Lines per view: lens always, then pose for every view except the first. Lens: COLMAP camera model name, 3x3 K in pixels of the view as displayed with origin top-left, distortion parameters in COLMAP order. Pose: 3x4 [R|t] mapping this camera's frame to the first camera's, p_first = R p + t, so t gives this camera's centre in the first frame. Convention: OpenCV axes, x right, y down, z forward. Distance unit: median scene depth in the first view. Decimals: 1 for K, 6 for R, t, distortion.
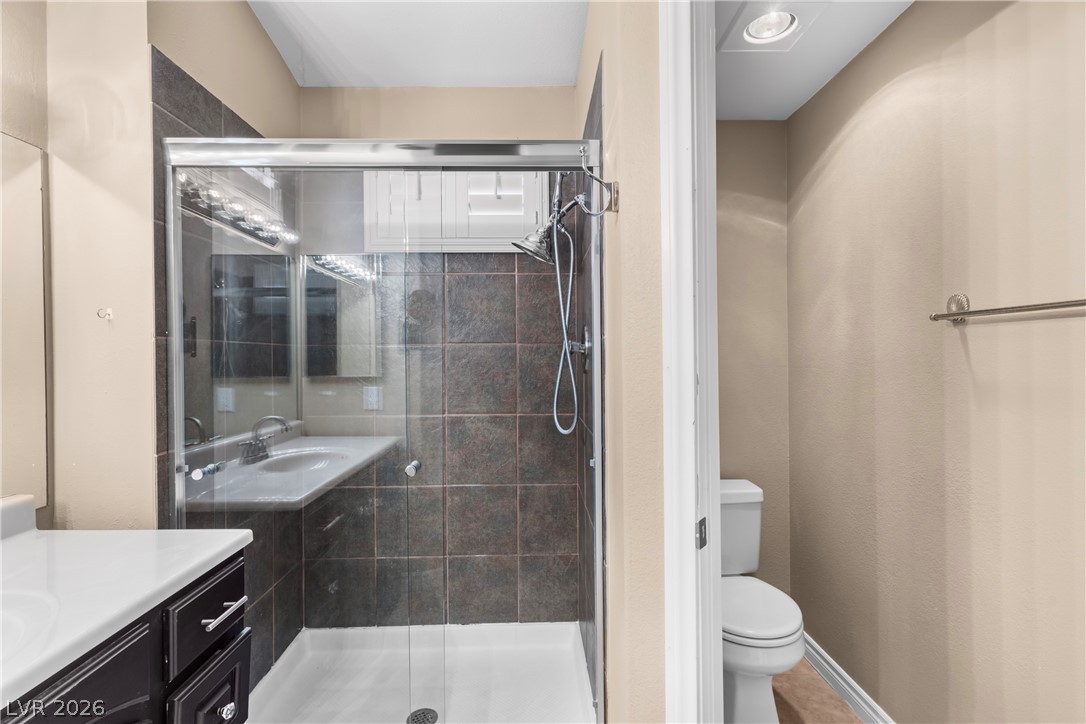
lens RADIAL K [[513.8, 0, 548.5], [0, 513.8, 360.1], [0, 0, 1]] dist [-0.000632, 0.000288]
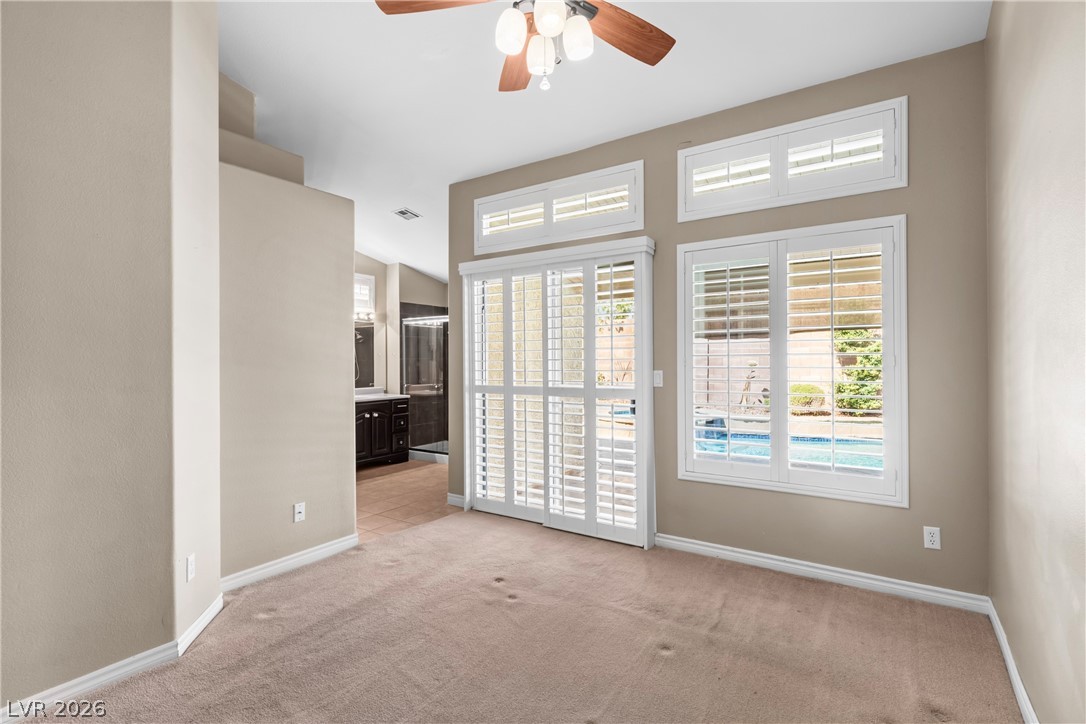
lens RADIAL K [[513.8, 0, 547.2], [0, 513.8, 360.0], [0, 0, 1]] dist [-0.000632, 0.000288]
pose [[0.817233, 0.002070, -0.576304, 2.106667], [-0.003240, 0.999994, -0.001002, -0.017115], [0.576298, 0.002687, 0.817235, -1.456576]]
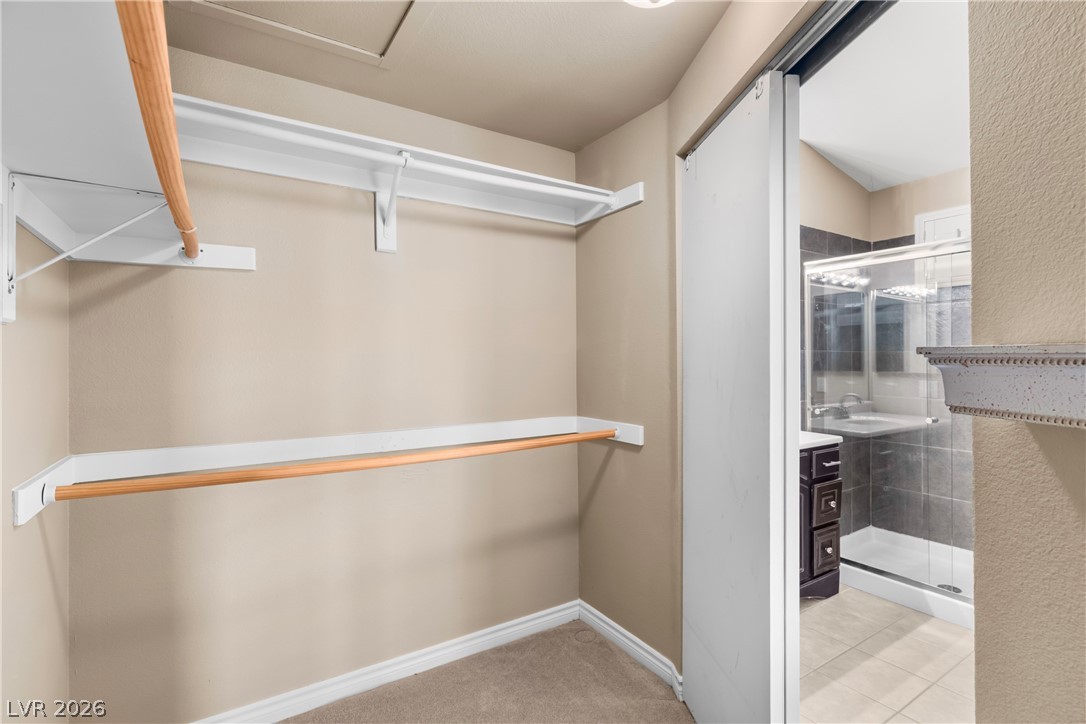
lens RADIAL K [[513.8, 0, 539.7], [0, 513.8, 360.8], [0, 0, 1]] dist [-0.000632, 0.000288]
pose [[0.509038, 0.004620, -0.860731, 0.390840], [-0.004462, 0.999986, 0.002729, 0.000282], [0.860732, 0.002451, 0.509052, -0.737244]]
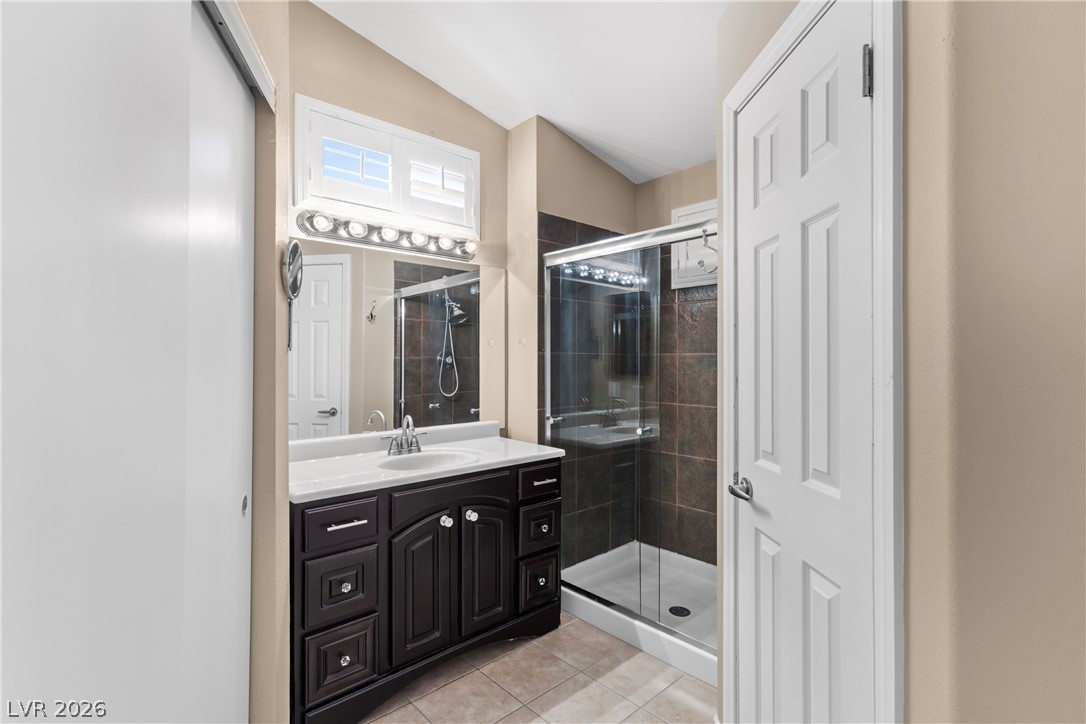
lens RADIAL K [[513.8, 0, 544.5], [0, 513.8, 362.7], [0, 0, 1]] dist [-0.000632, 0.000288]
pose [[0.651479, 0.004410, -0.758654, 0.505306], [-0.006720, 0.999977, 0.000042, -0.002501], [0.758637, 0.005071, 0.651494, -0.200347]]
